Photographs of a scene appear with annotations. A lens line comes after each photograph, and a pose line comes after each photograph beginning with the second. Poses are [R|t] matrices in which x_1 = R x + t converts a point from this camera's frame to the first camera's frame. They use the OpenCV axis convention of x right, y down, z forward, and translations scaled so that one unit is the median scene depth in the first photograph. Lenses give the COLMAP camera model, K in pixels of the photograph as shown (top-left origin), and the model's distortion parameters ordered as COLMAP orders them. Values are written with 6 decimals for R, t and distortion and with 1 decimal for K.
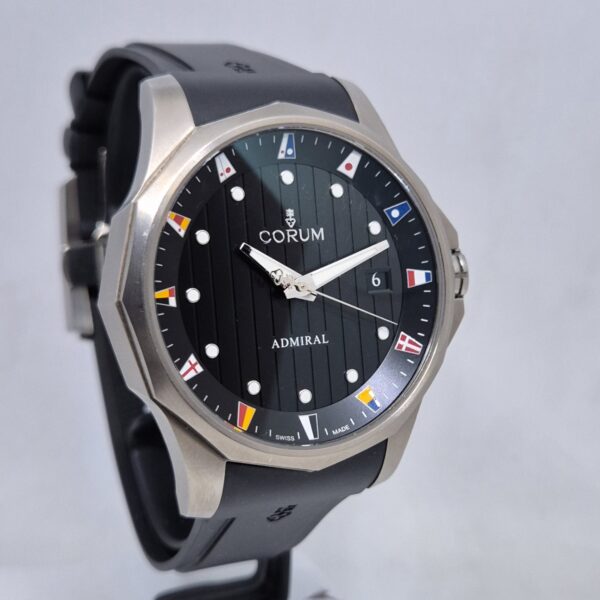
lens RADIAL K [[1132.2, 0, 308.7], [0, 1132.2, 298.4], [0, 0, 1]] dist [0.374636, -0.075719]
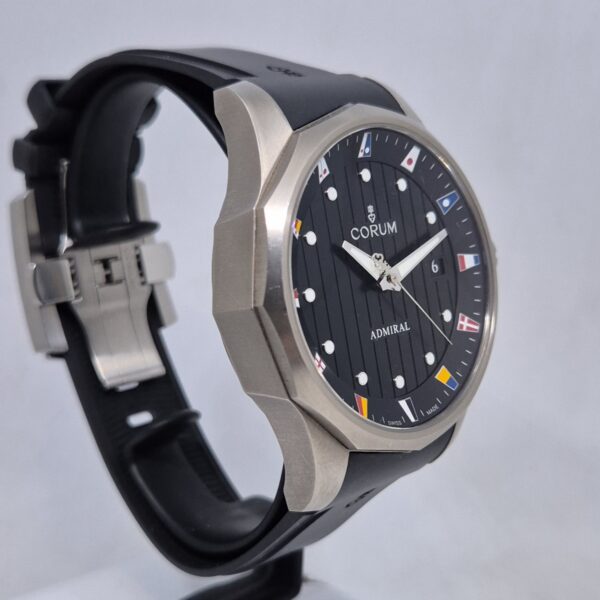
lens RADIAL K [[1132.2, 0, 308.7], [0, 1132.2, 298.4], [0, 0, 1]] dist [0.374636, -0.075719]
pose [[0.942869, -0.092557, 0.320049, -0.412180], [0.090871, 0.995657, 0.020233, -0.019744], [-0.320532, 0.010006, 0.947185, 0.029224]]
